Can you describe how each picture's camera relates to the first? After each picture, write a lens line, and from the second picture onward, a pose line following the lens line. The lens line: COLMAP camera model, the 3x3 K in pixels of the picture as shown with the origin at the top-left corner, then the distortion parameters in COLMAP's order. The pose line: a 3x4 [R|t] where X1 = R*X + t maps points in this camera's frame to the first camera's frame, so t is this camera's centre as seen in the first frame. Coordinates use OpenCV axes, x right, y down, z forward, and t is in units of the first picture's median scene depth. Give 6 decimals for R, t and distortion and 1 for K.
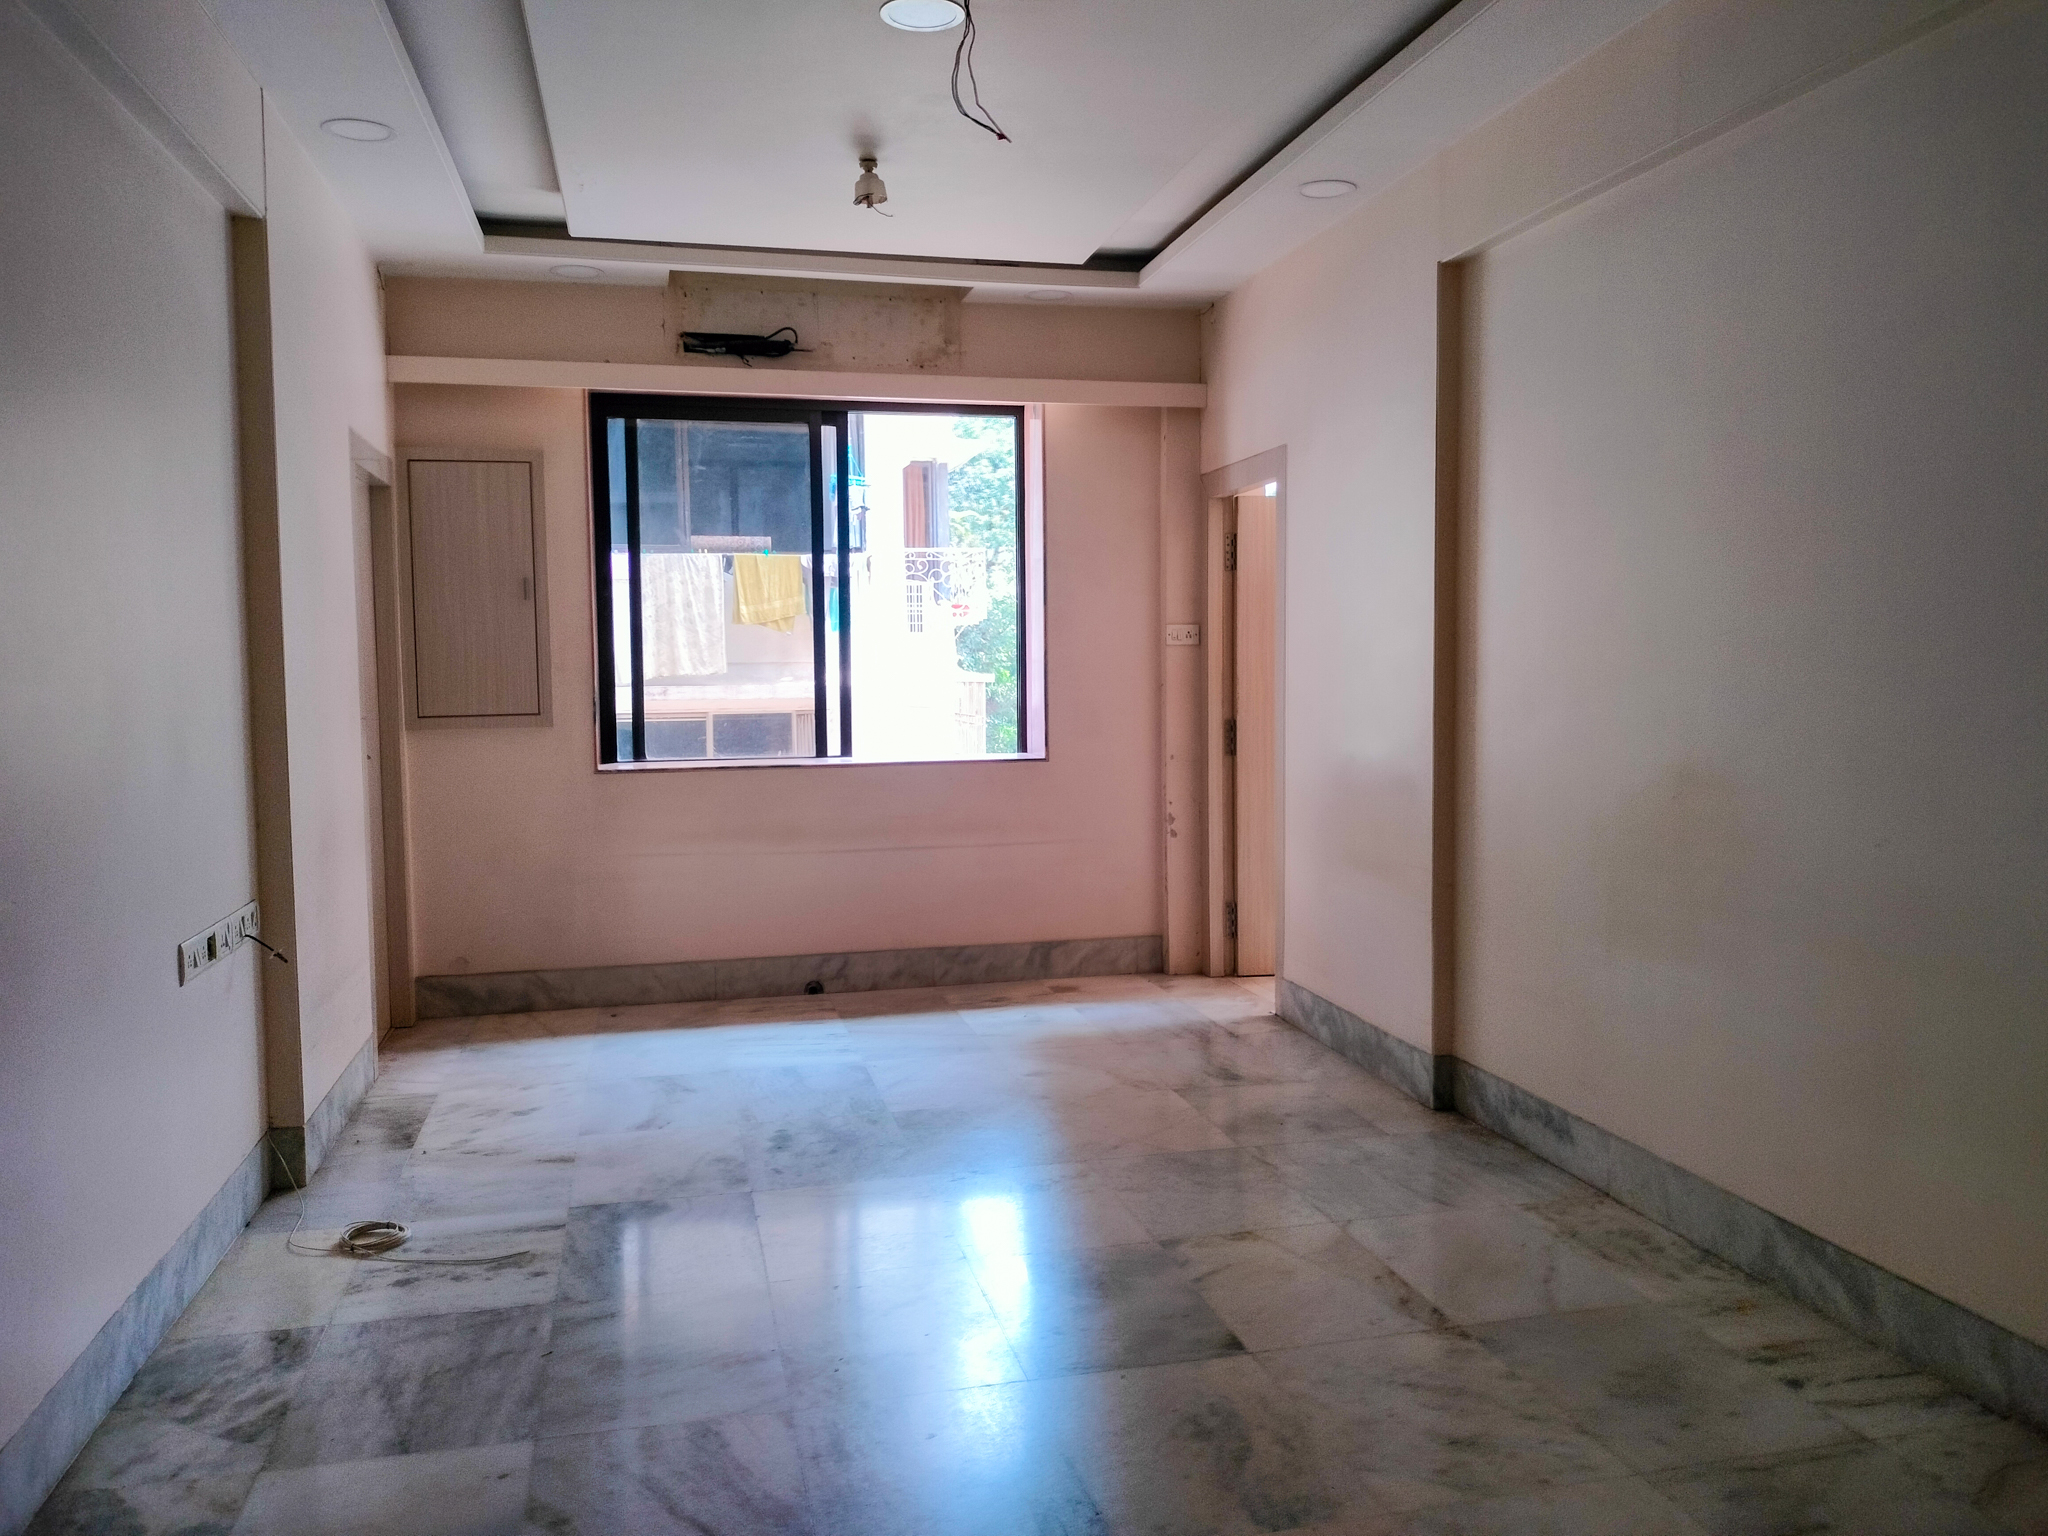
lens RADIAL K [[1590.0, 0, 1078.6], [0, 1590.0, 792.3], [0, 0, 1]] dist [0.060879, -0.094484]
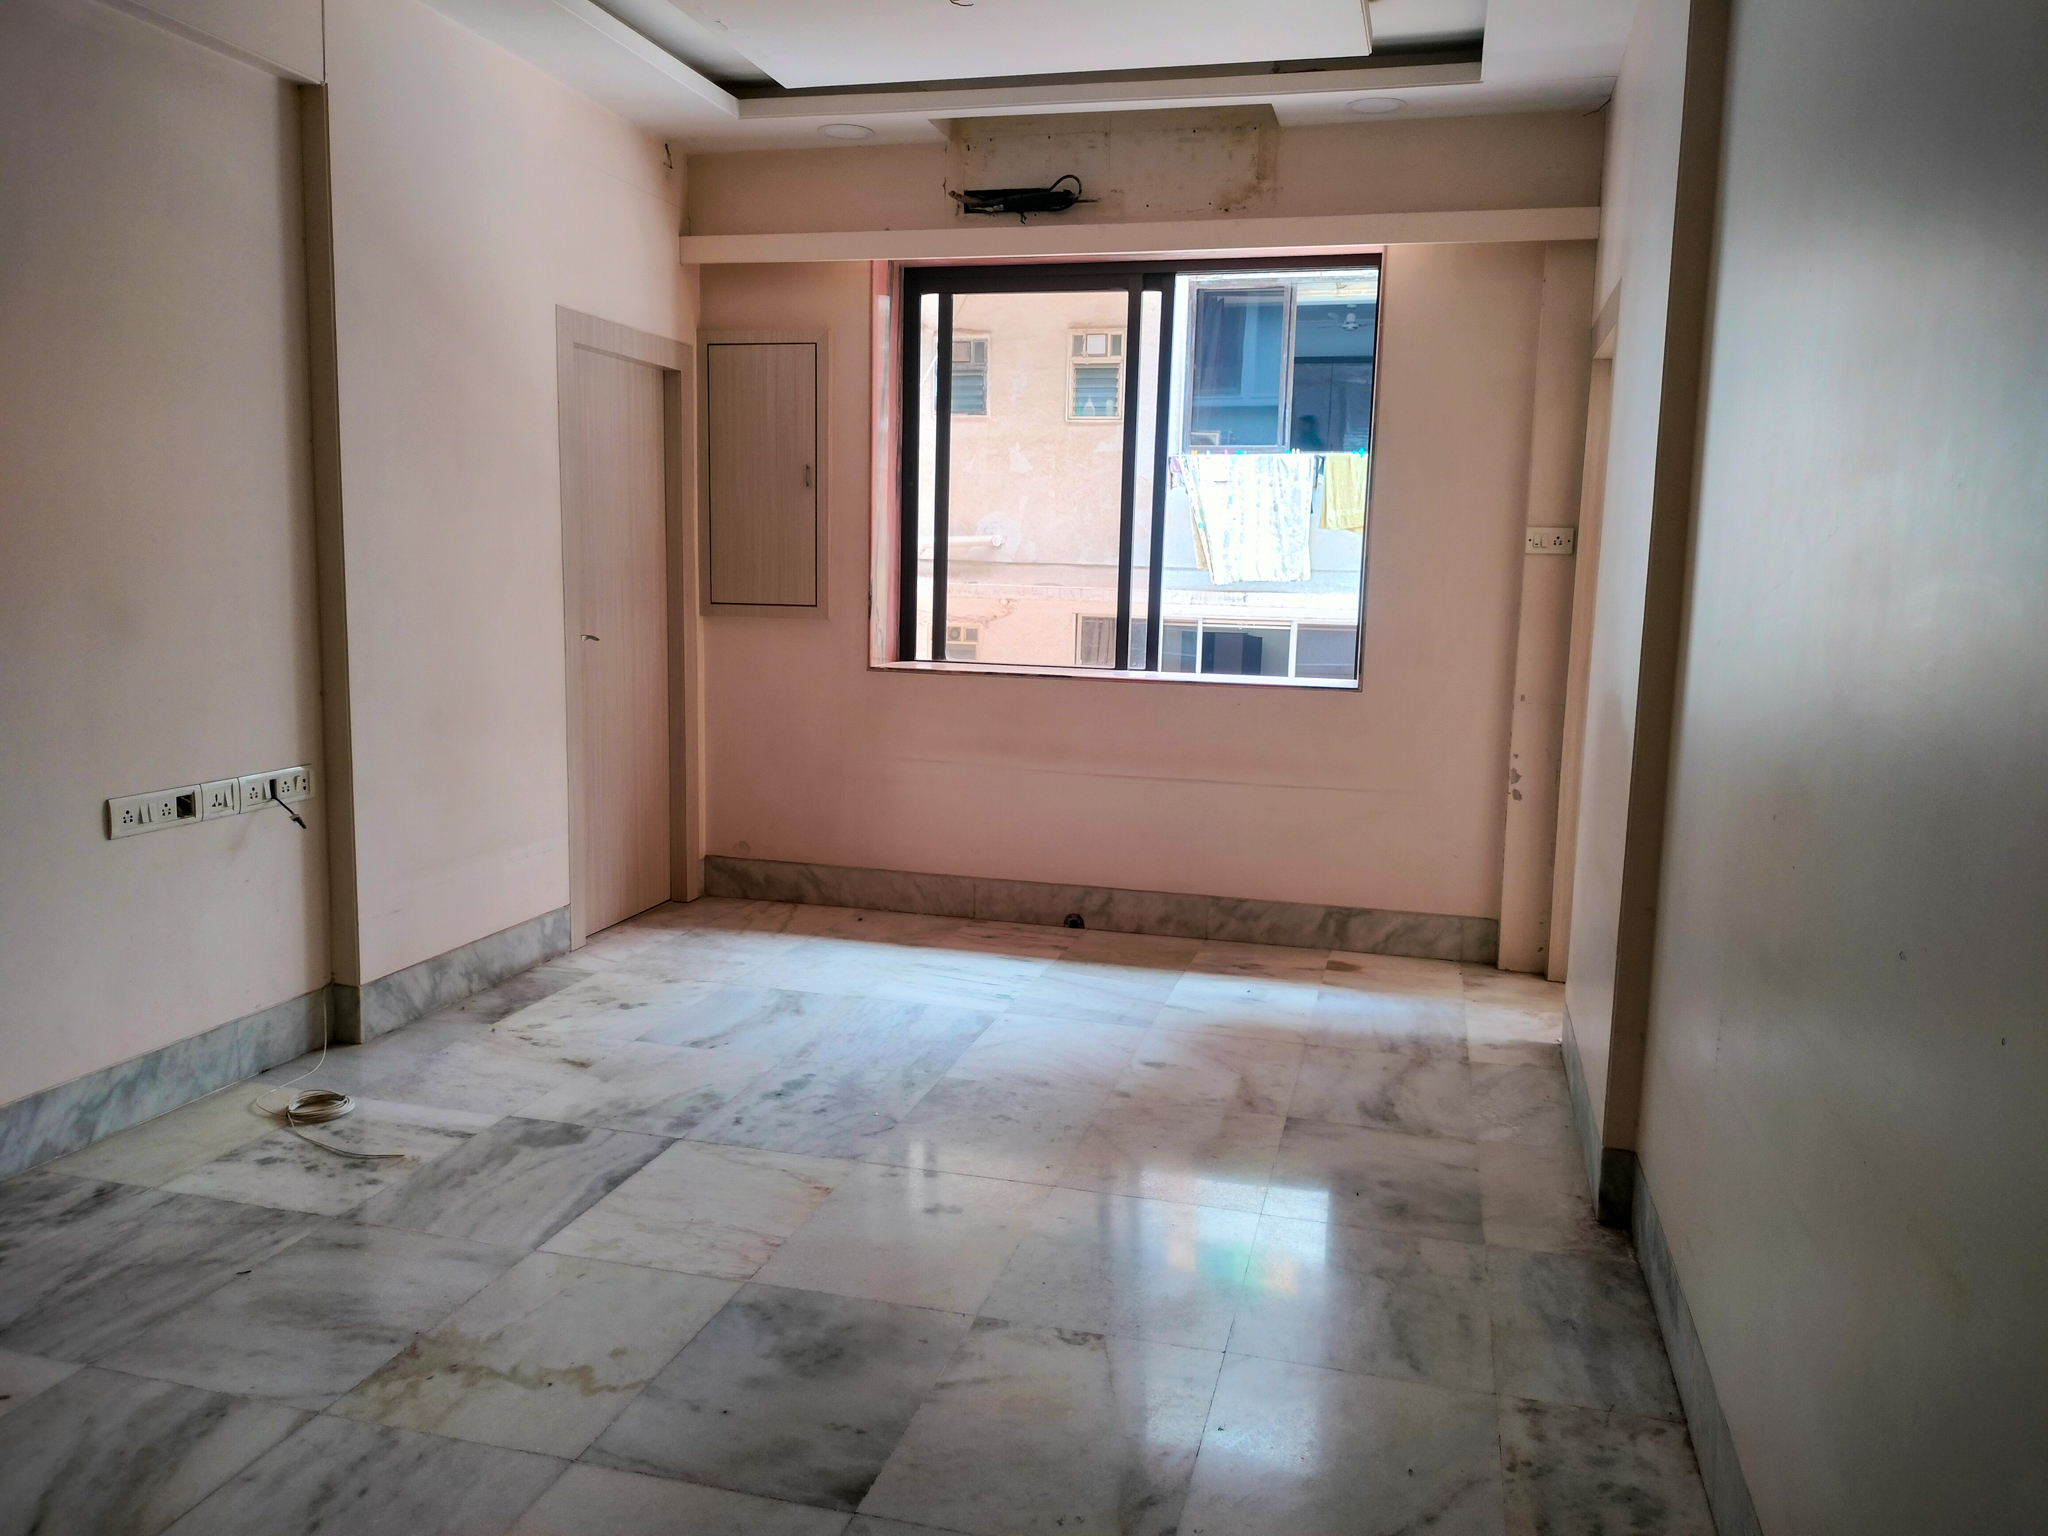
lens RADIAL K [[1590.0, 0, 1008.3], [0, 1590.0, 784.2], [0, 0, 1]] dist [0.060879, -0.094484]
pose [[0.870153, 0.100228, -0.482482, 0.247611], [-0.075683, 0.994663, 0.070132, -0.017064], [0.486936, -0.024510, 0.873094, 0.208366]]
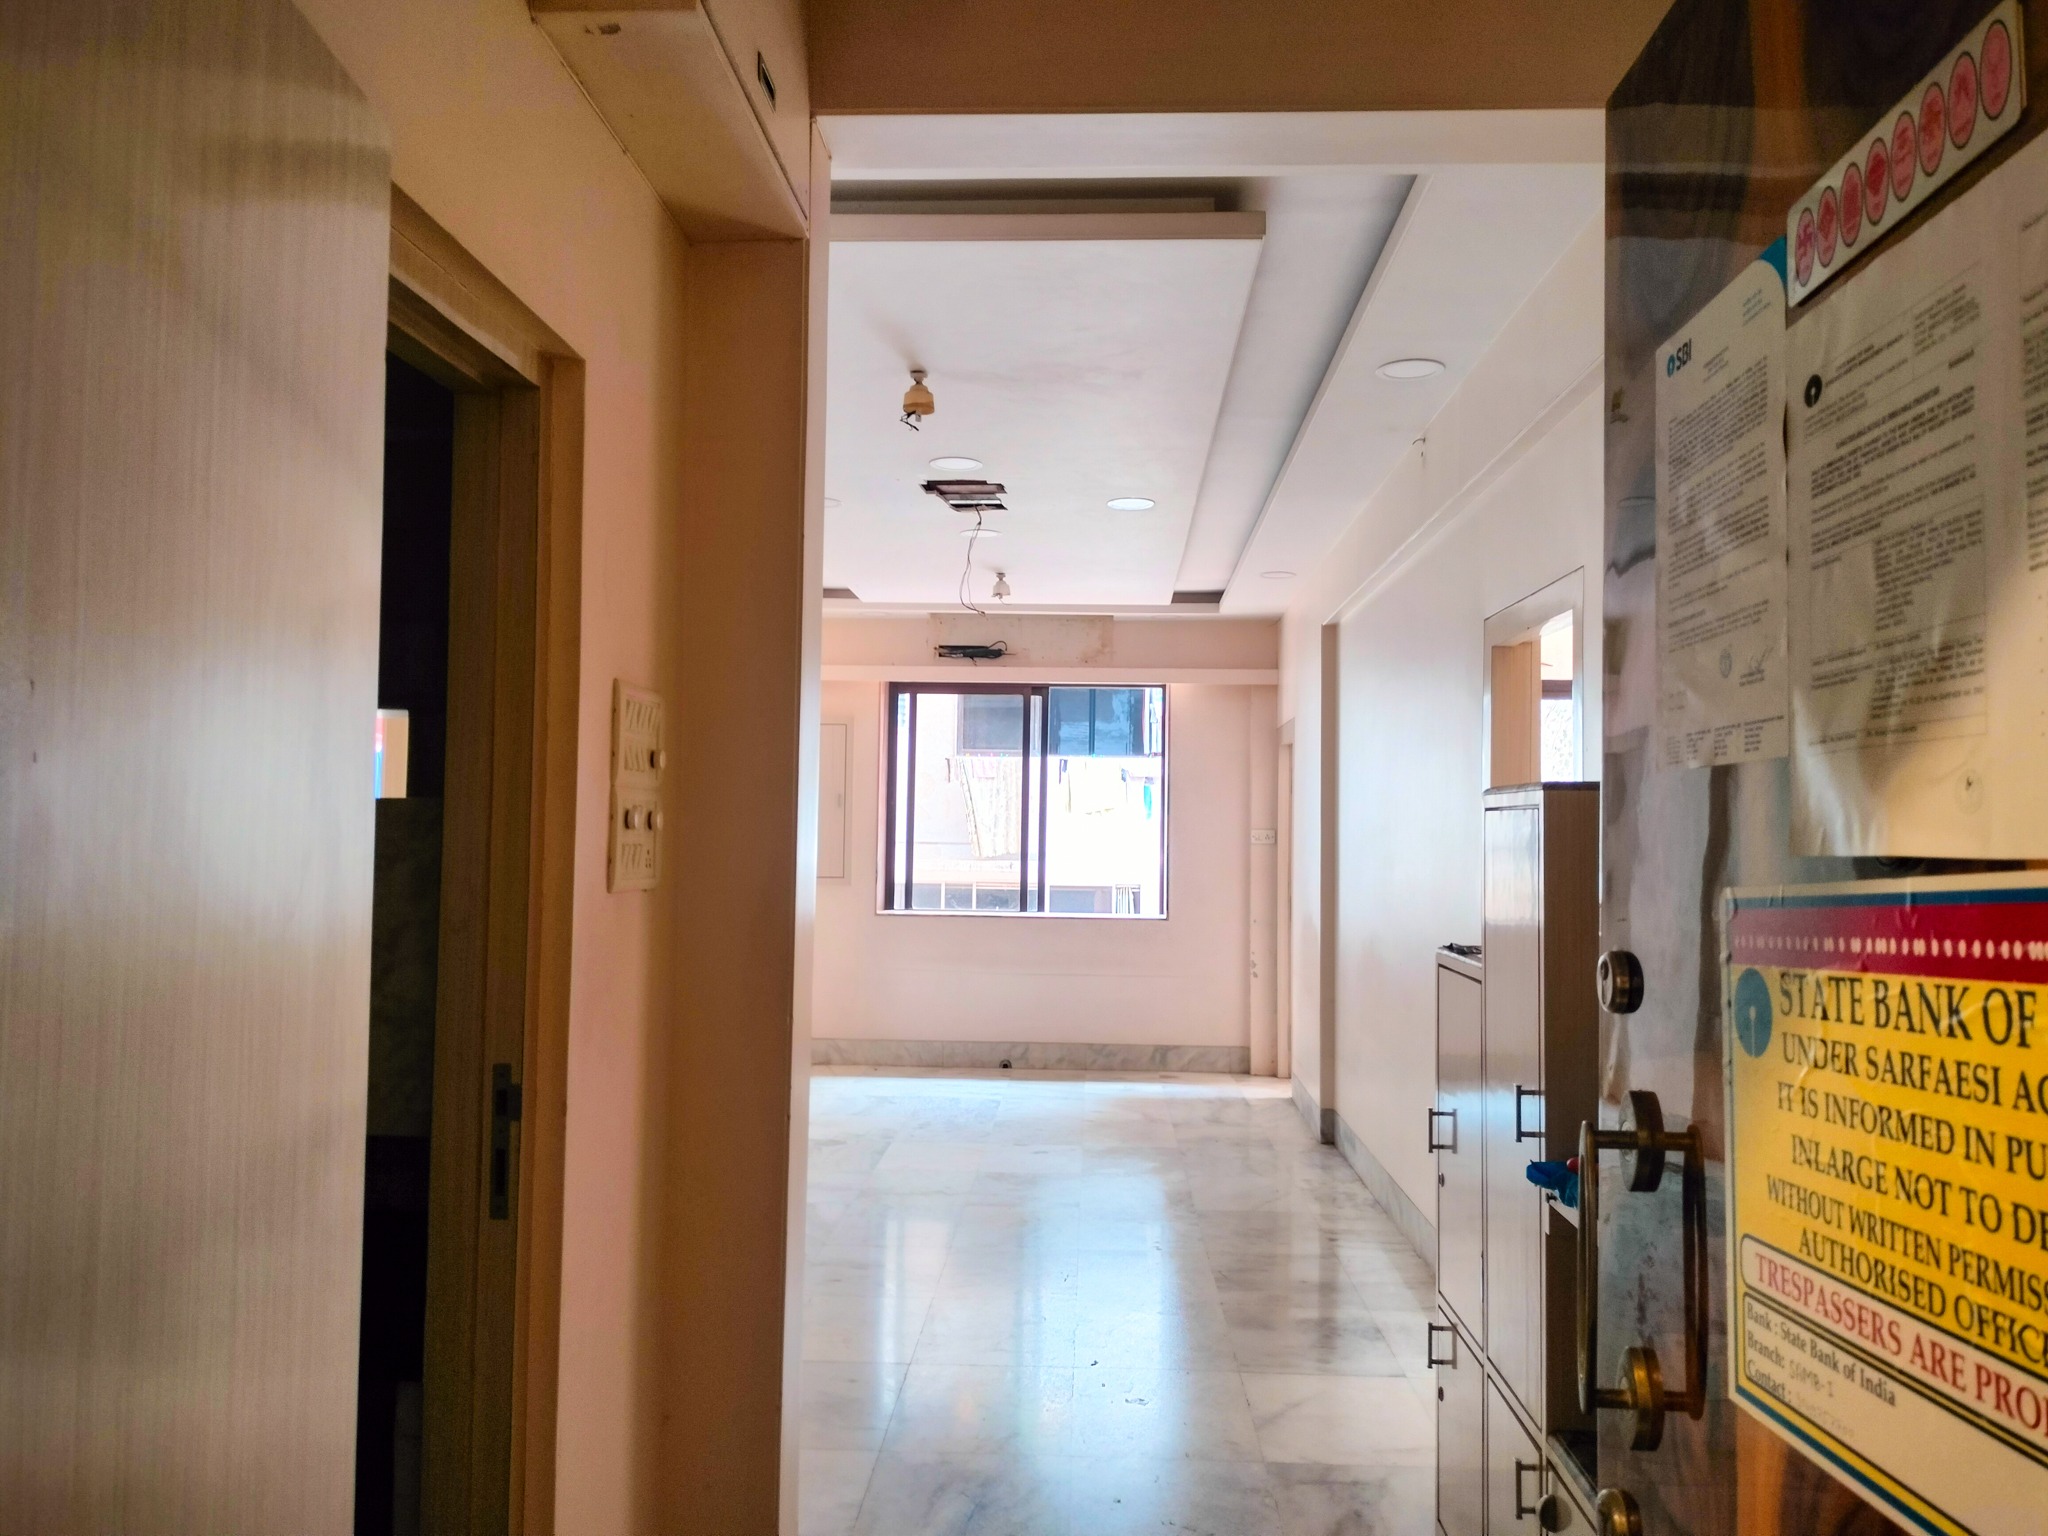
lens RADIAL K [[1590.0, 0, 1033.0], [0, 1590.0, 766.6], [0, 0, 1]] dist [0.060879, -0.094484]
pose [[0.956005, 0.010864, -0.293149, 0.319746], [-0.048165, 0.991565, -0.120325, 0.025132], [0.289370, 0.129151, 0.948465, -0.491593]]
